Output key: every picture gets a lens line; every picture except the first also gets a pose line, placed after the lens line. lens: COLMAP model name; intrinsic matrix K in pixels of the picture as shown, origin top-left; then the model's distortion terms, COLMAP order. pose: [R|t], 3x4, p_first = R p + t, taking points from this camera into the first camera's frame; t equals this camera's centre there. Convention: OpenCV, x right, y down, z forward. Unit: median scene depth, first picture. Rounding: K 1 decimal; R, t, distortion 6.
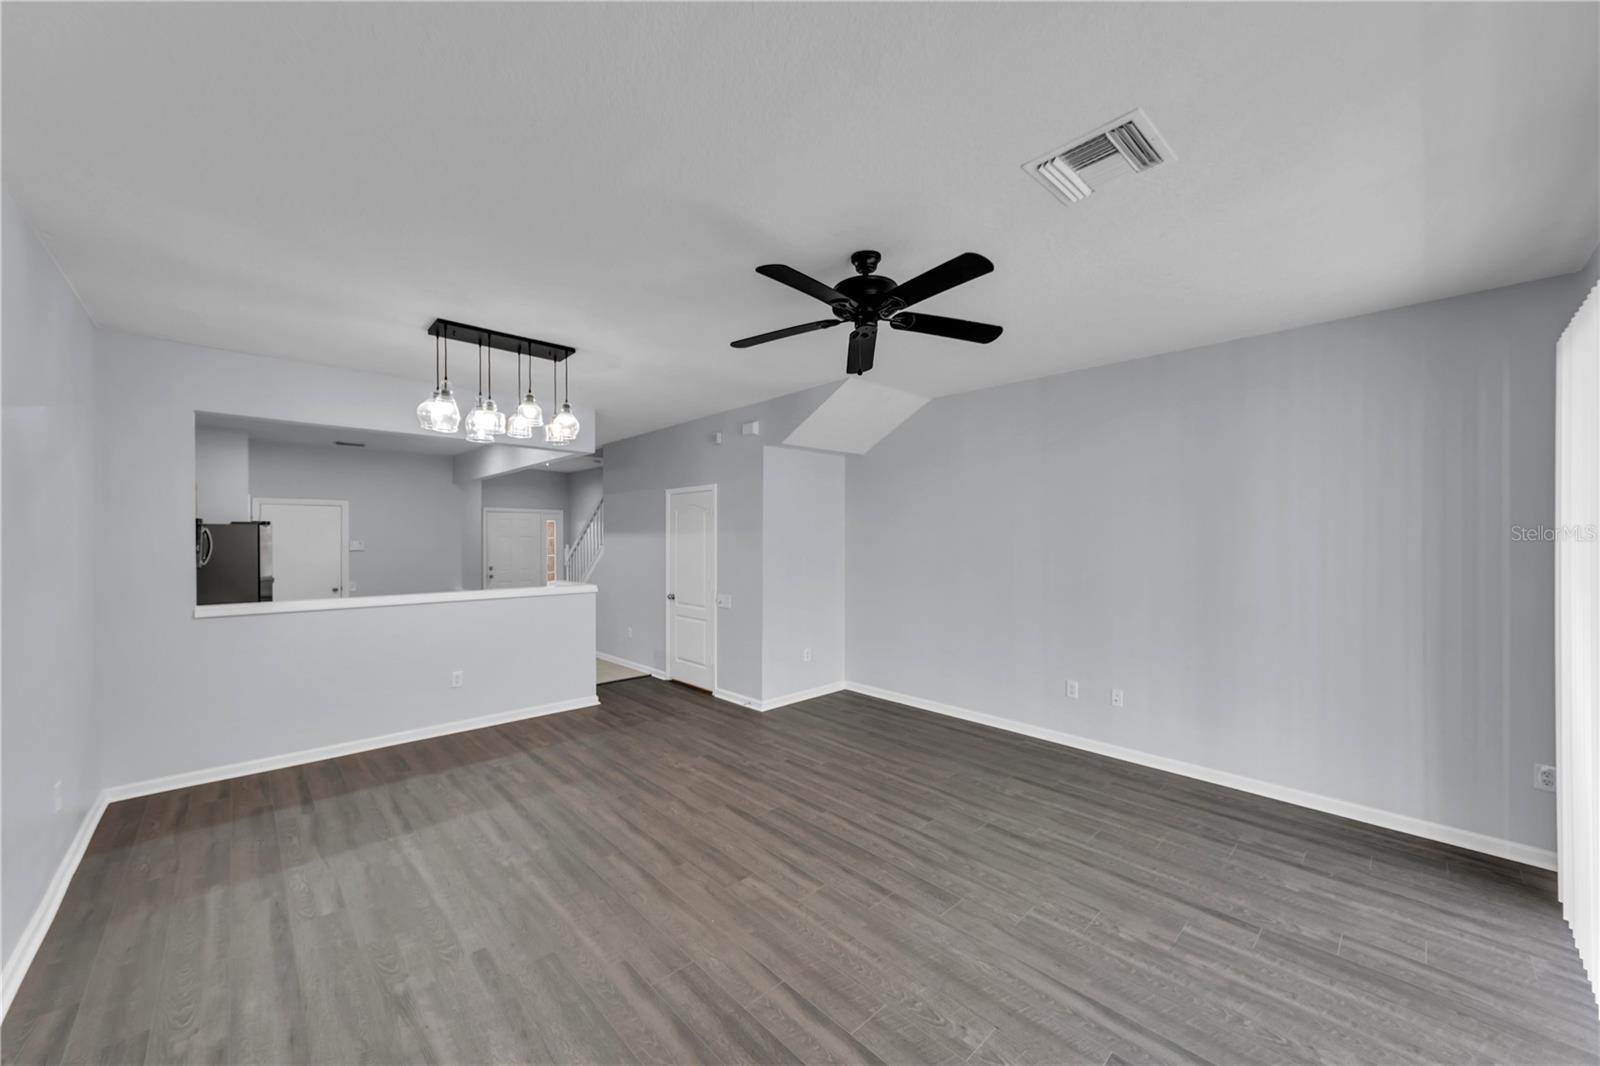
lens RADIAL K [[592.6, 0, 792.2], [0, 592.6, 535.9], [0, 0, 1]] dist [0.008232, -0.001741]
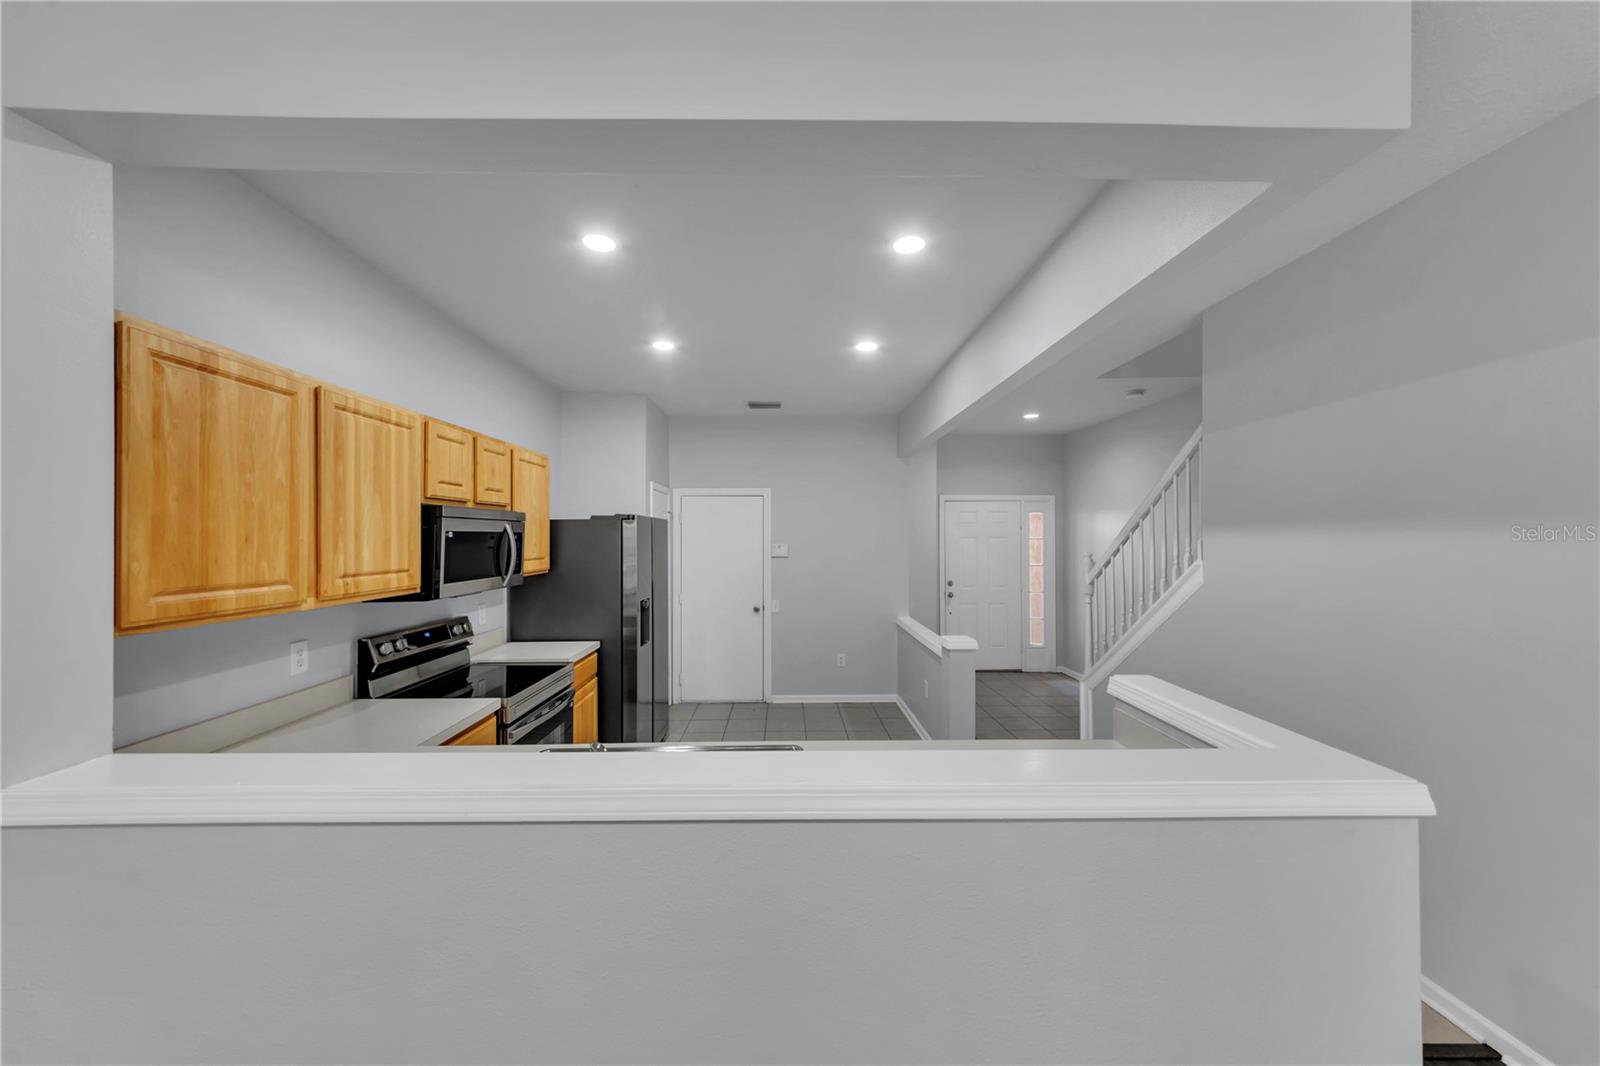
lens RADIAL K [[592.6, 0, 792.7], [0, 592.6, 531.1], [0, 0, 1]] dist [0.008232, -0.001741]
pose [[0.743875, -0.006322, -0.668288, -0.467740], [0.003207, 0.999978, -0.005891, -0.003906], [0.668311, 0.002239, 0.743879, 0.933073]]
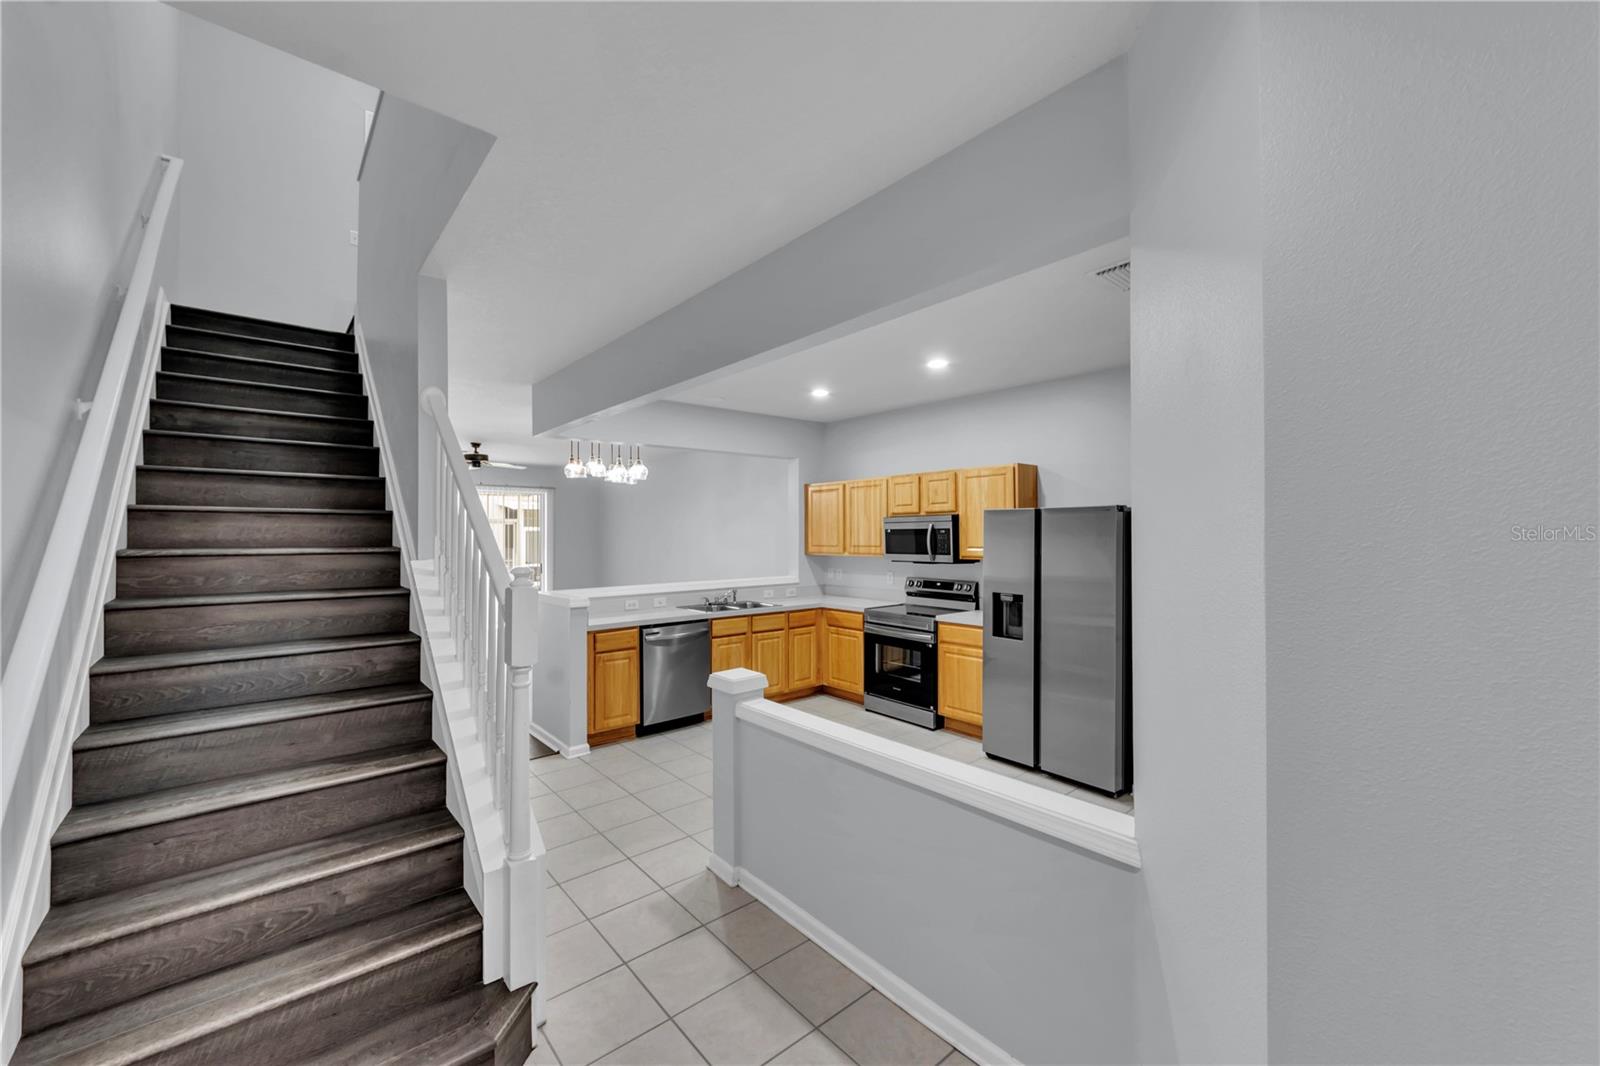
lens RADIAL K [[617.1, 0, 830.9], [0, 617.1, 533.0], [0, 0, 1]] dist [0.003786, -0.000002]
pose [[-0.999973, 0.006227, -0.003928, -1.034683], [0.006255, 0.999955, -0.007154, 0.008890], [0.003883, -0.007179, -0.999967, 2.574231]]
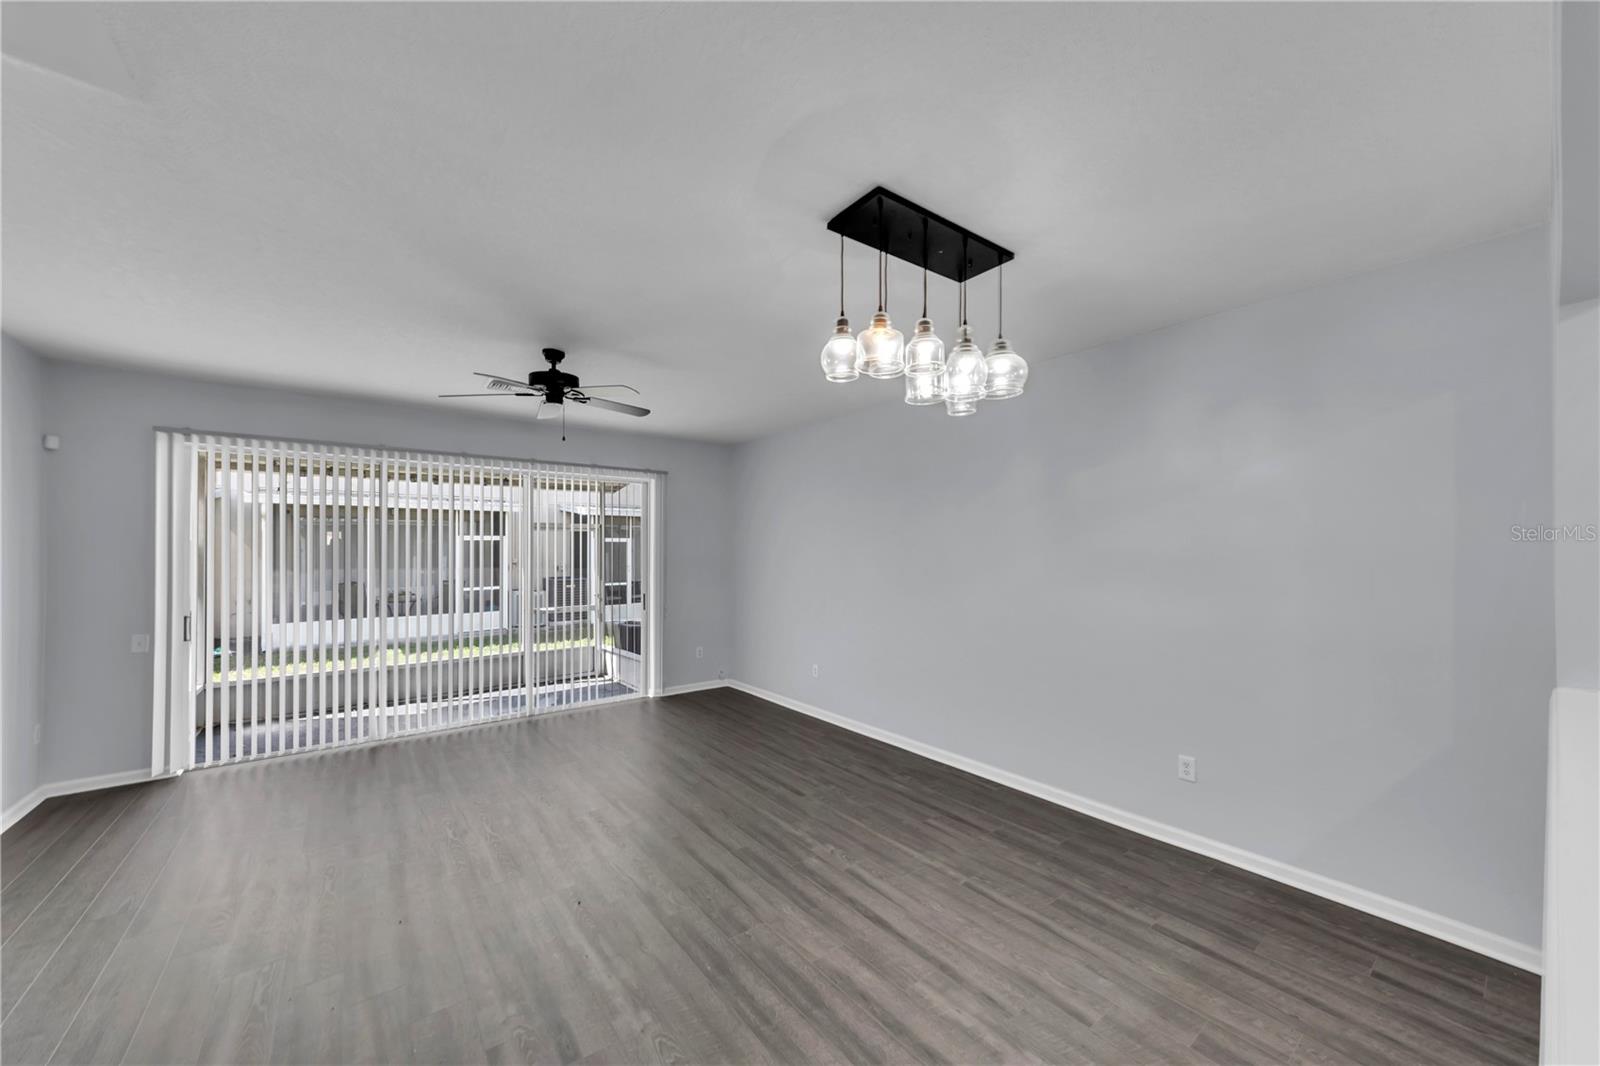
lens RADIAL K [[592.6, 0, 797.1], [0, 592.6, 549.3], [0, 0, 1]] dist [0.008232, -0.001741]
pose [[-0.995946, 0.000960, 0.089948, -0.358975], [0.000592, 0.999991, -0.004110, 0.000823], [-0.089951, -0.004040, -0.995938, 1.457667]]
